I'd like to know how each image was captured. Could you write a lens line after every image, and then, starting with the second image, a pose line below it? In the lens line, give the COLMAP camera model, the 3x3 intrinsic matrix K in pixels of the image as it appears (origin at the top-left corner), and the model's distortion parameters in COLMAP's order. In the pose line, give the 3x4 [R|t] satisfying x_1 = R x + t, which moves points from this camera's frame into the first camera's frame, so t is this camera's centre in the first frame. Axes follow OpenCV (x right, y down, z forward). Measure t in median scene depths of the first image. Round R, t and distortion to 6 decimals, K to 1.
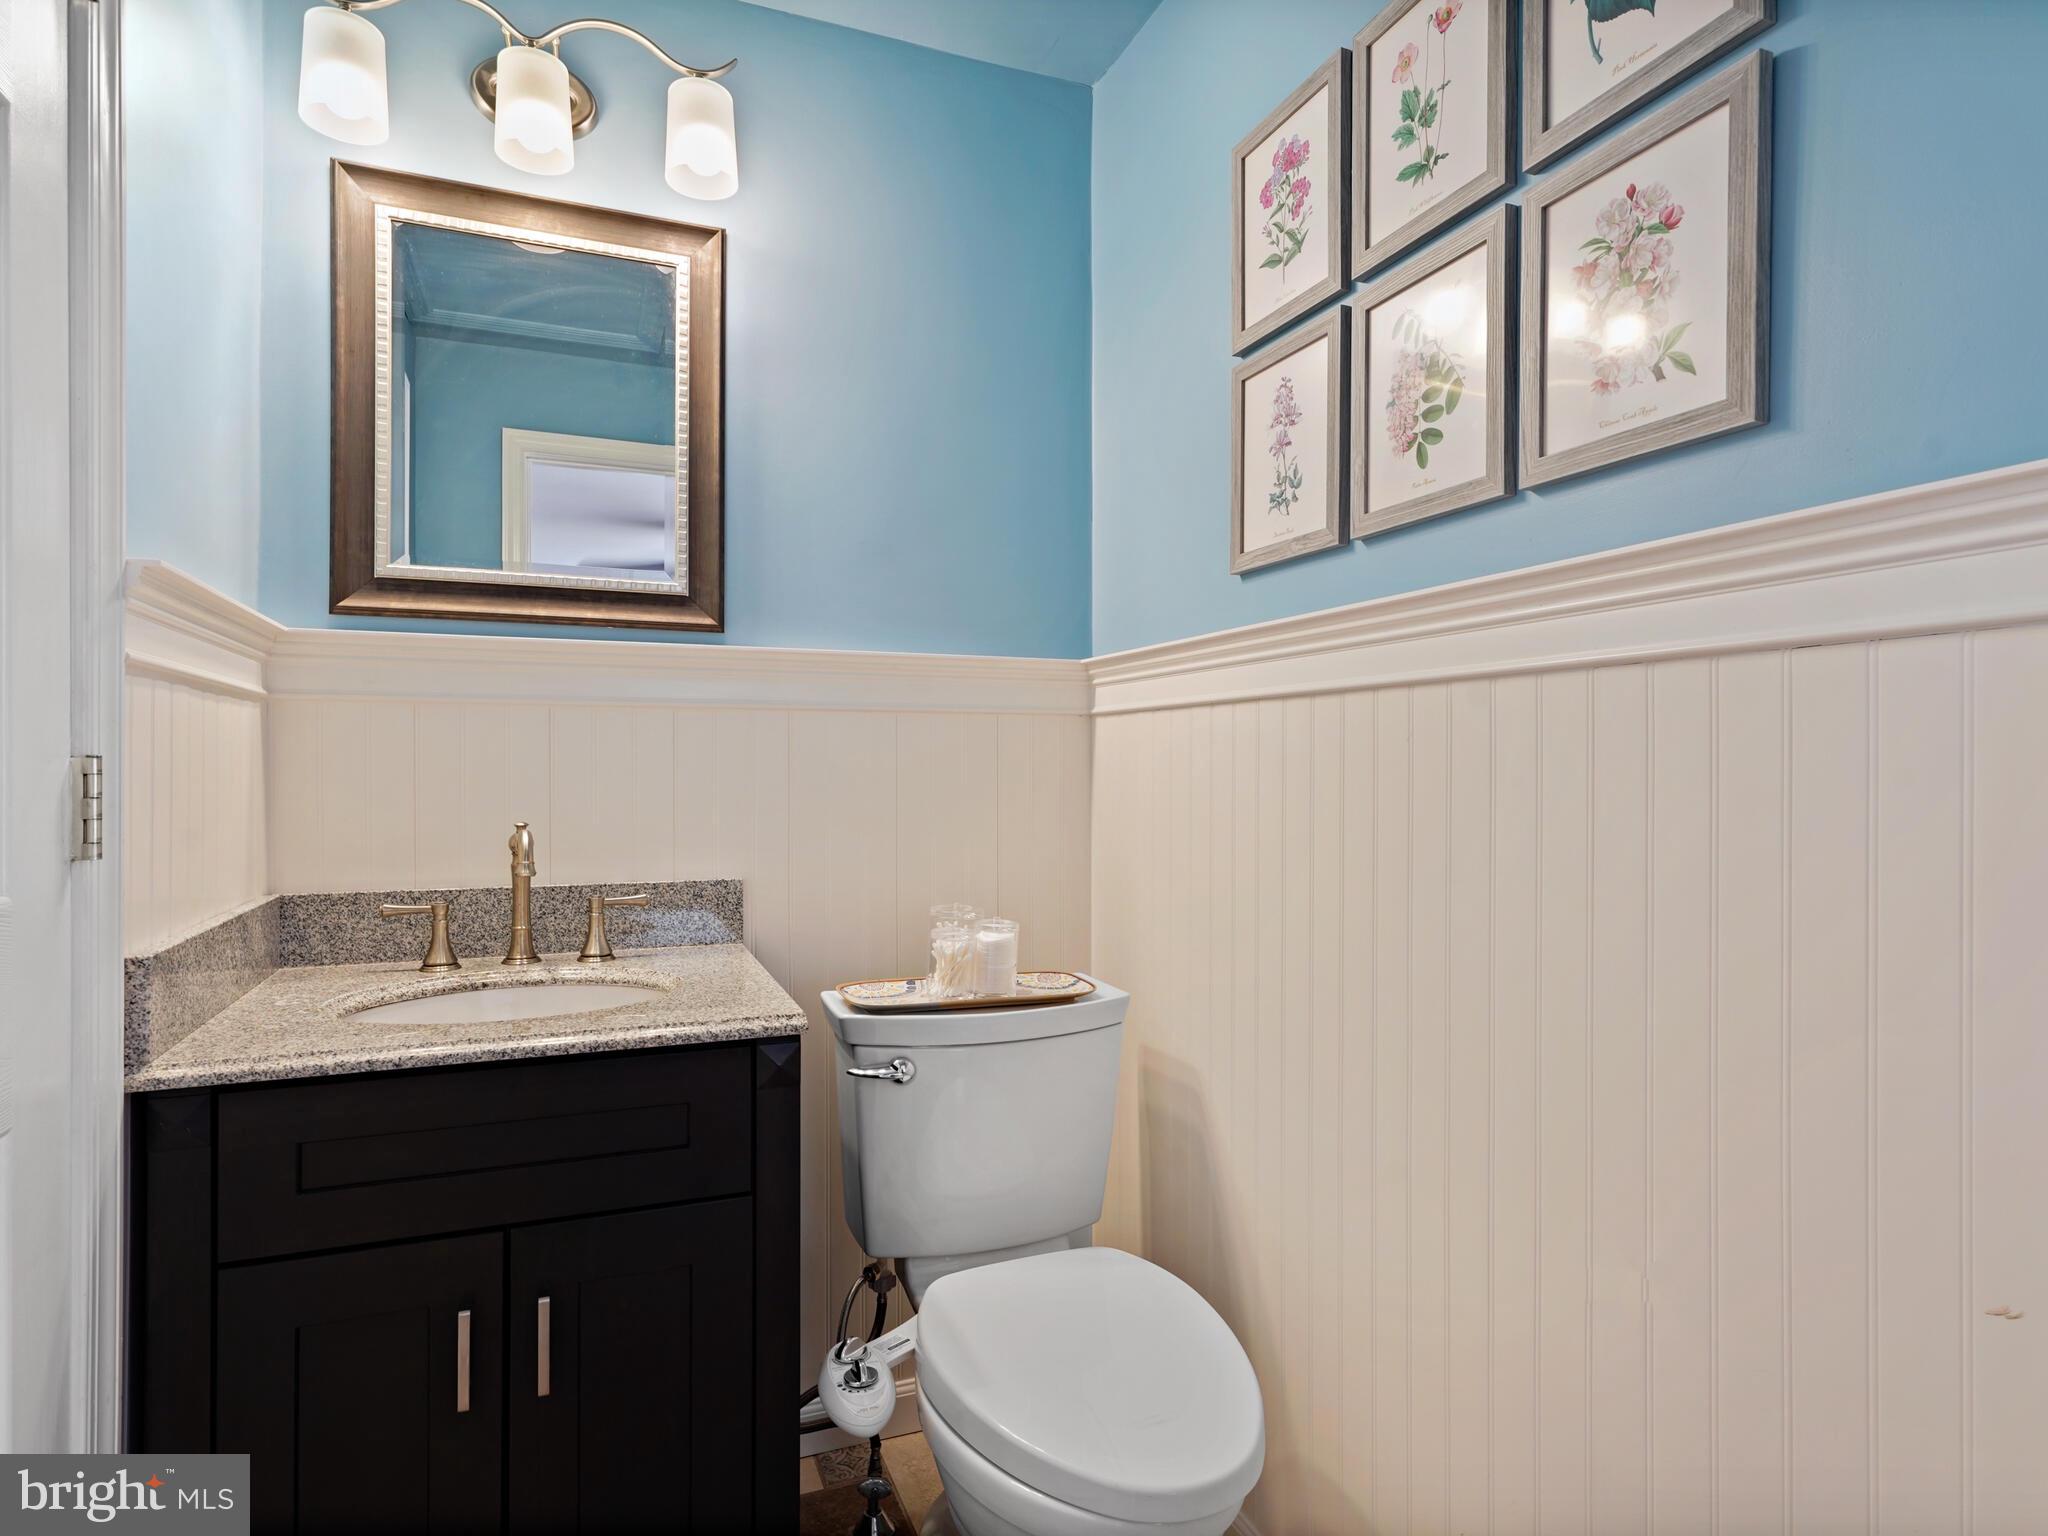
lens RADIAL K [[1145.6, 0, 1024.0], [0, 1145.6, 768.0], [0, 0, 1]] dist [0.017060, -0.000009]
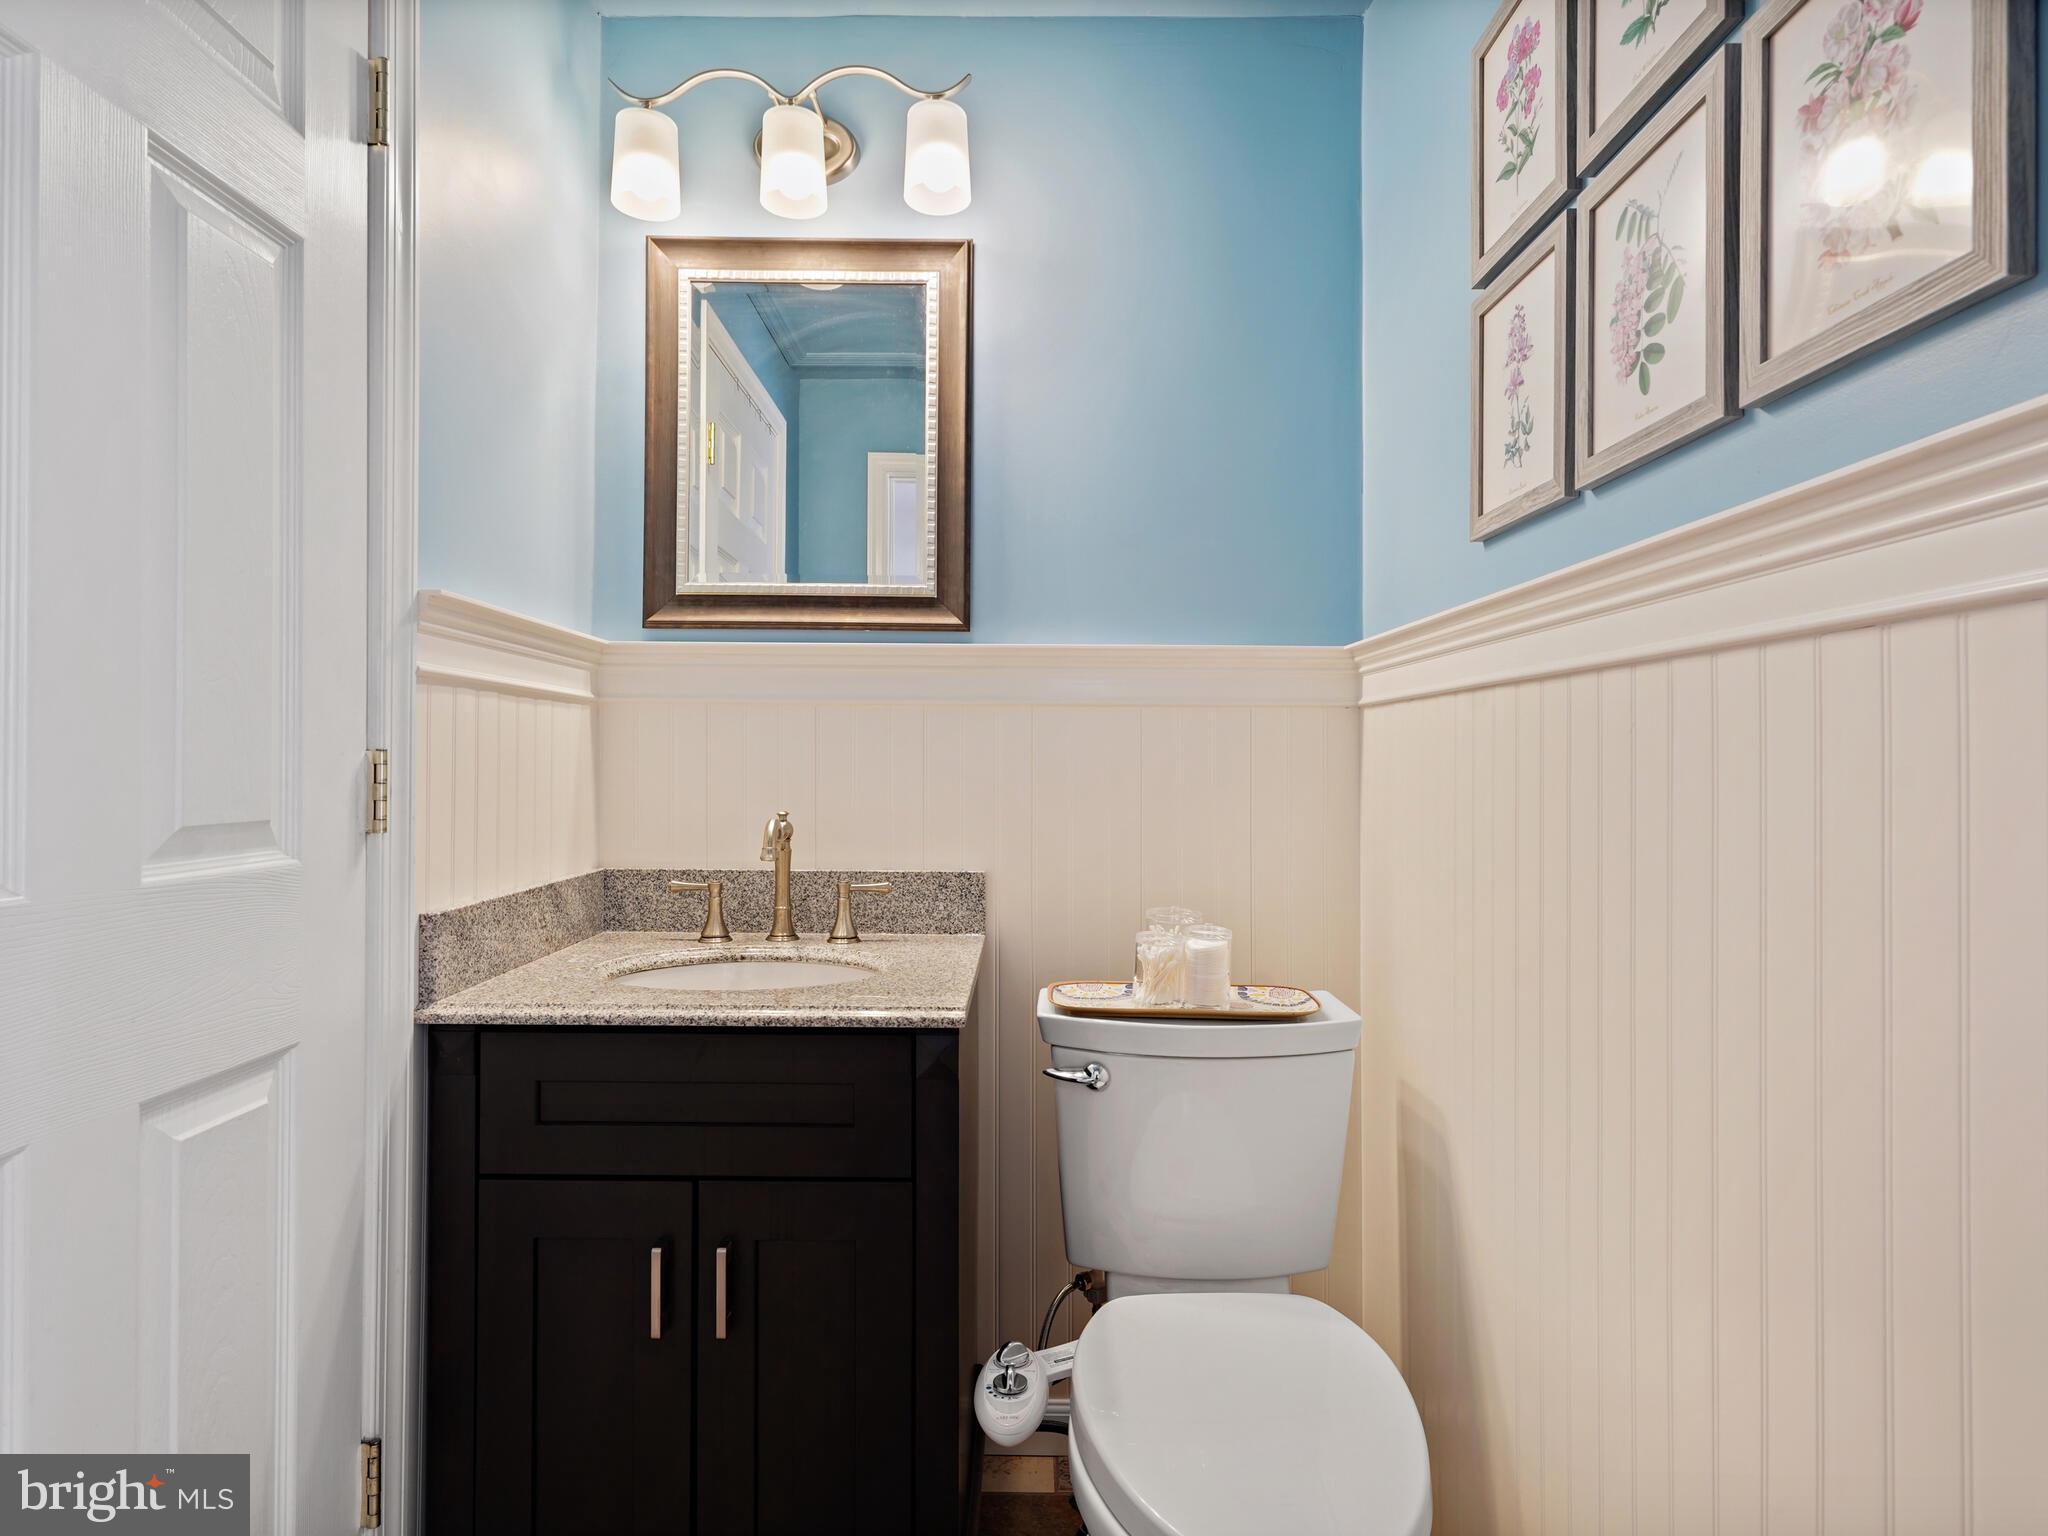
lens RADIAL K [[1156.7, 0, 1022.6], [0, 1156.7, 754.7], [0, 0, 1]] dist [0.015304, -0.000389]
pose [[0.926866, 0.002952, -0.375381, 0.203742], [-0.006182, 0.999954, -0.007399, 0.000053], [0.375341, 0.009179, 0.926841, 0.068946]]
